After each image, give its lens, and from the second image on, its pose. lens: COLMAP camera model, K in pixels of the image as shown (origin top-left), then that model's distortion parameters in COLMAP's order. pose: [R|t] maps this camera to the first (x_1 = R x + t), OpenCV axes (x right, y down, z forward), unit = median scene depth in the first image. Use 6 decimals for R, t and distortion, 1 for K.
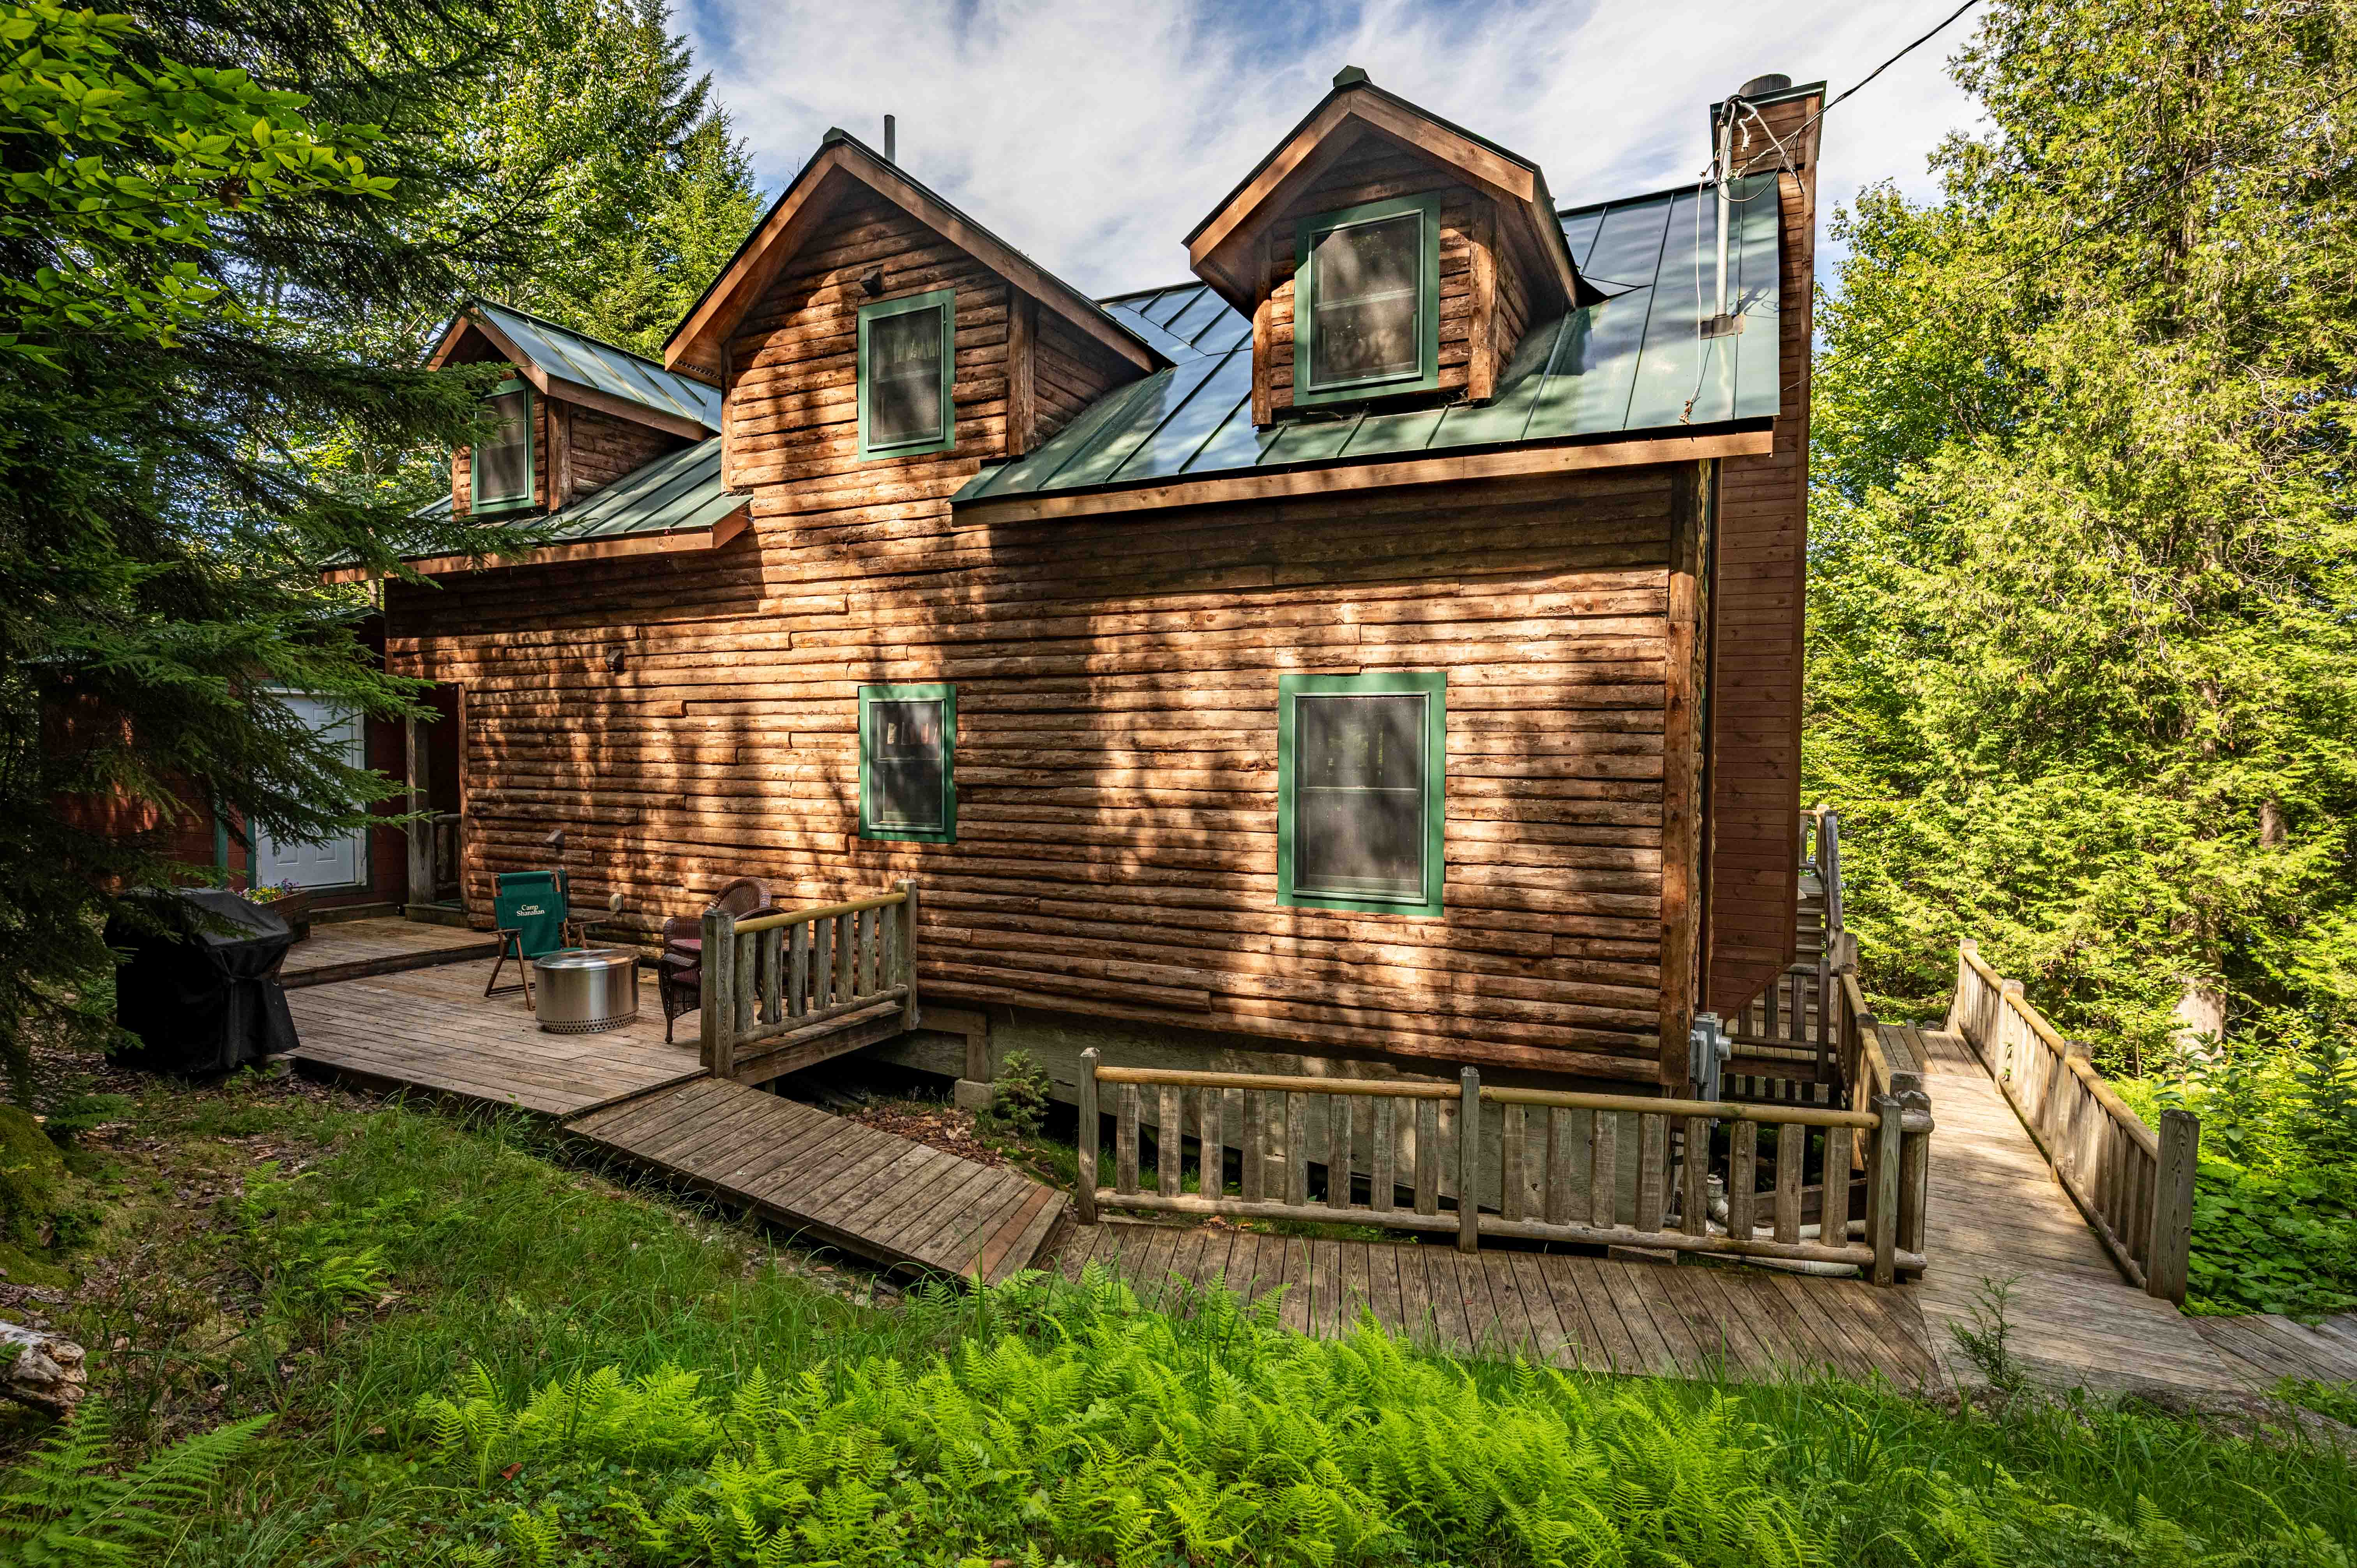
lens RADIAL K [[1161.1, 0, 1182.0], [0, 1161.1, 785.5], [0, 0, 1]] dist [-0.003979, -0.000101]
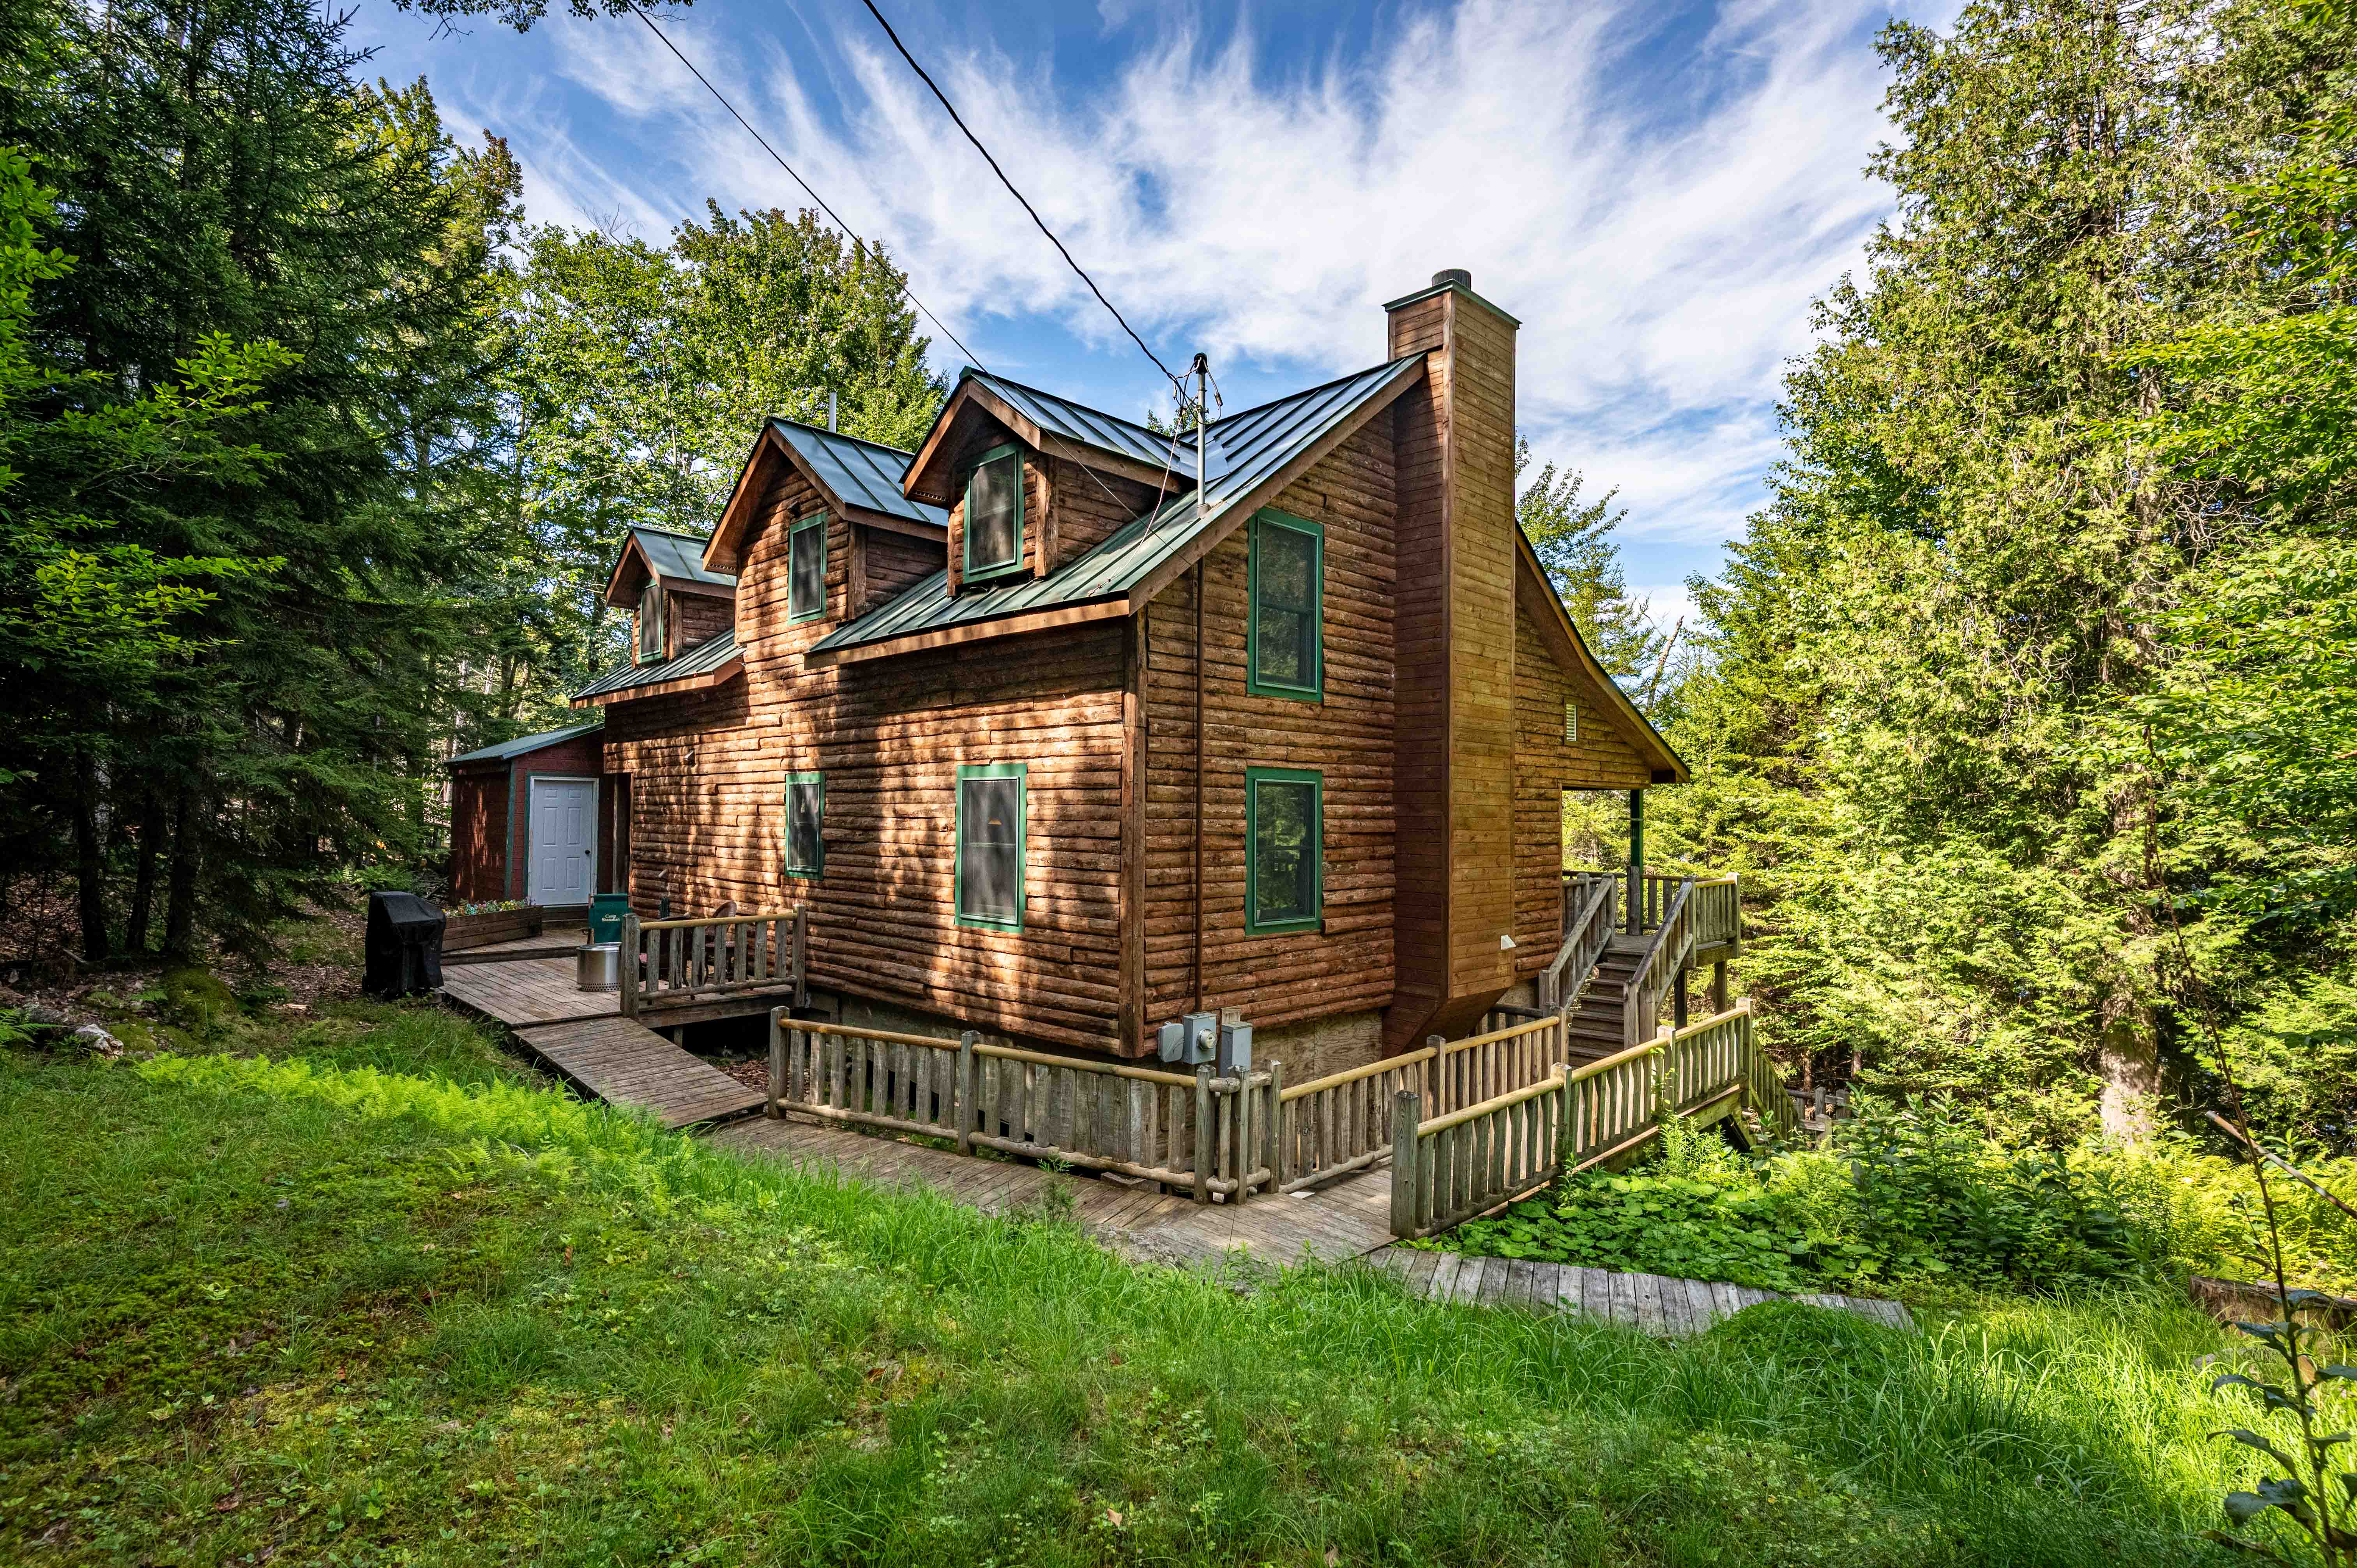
lens RADIAL K [[1120.9, 0, 1175.9], [0, 1120.9, 794.1], [0, 0, 1]] dist [-0.001399, 0.000019]
pose [[0.946709, -0.003786, -0.322068, 0.769511], [-0.013755, 0.998544, -0.052170, 0.010078], [0.321797, 0.053819, 0.945278, -0.232114]]
